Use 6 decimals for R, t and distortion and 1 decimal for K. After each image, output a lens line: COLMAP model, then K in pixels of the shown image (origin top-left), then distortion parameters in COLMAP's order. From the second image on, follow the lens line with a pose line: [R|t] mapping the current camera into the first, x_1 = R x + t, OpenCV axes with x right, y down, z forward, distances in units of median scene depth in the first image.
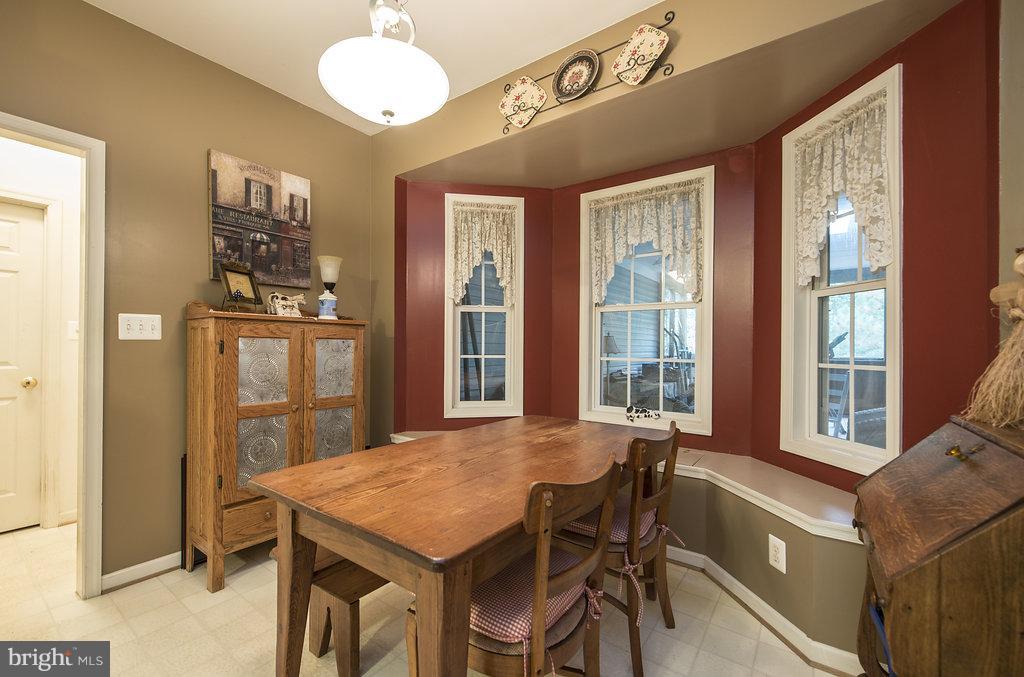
lens RADIAL K [[424.6, 0, 512.0], [0, 424.6, 338.5], [0, 0, 1]] dist [0.000749, 0.000176]
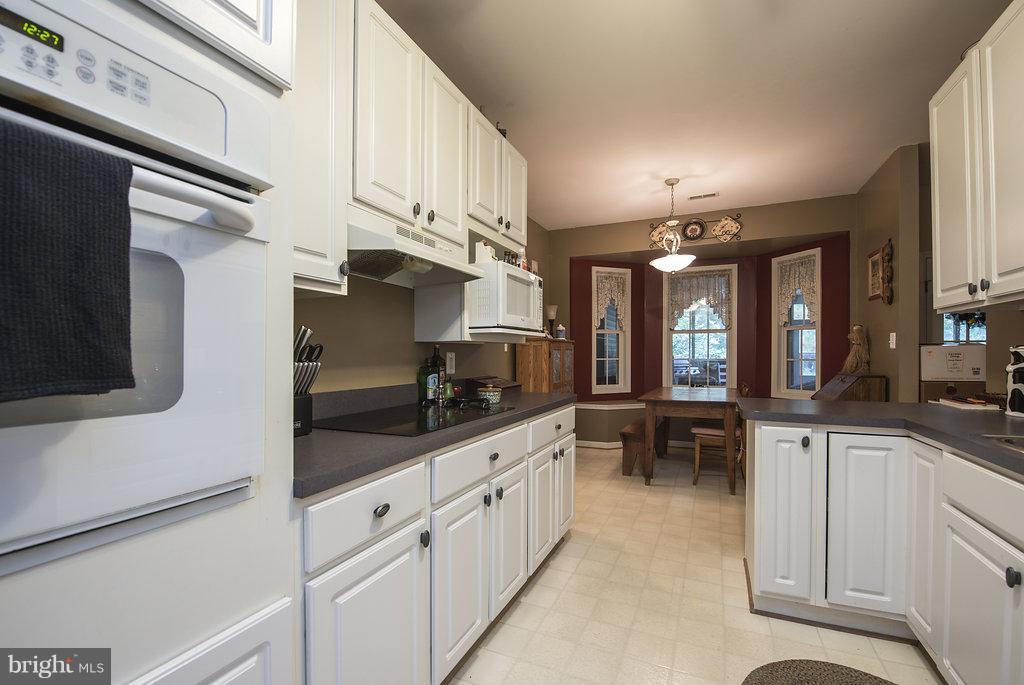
lens RADIAL K [[429.8, 0, 532.6], [0, 429.8, 341.5], [0, 0, 1]] dist [0.000162, -0.005998]
pose [[0.974855, -0.012972, 0.222460, -1.112801], [0.011357, 0.999899, 0.008537, -0.069876], [-0.222549, -0.005796, 0.974904, -0.939971]]
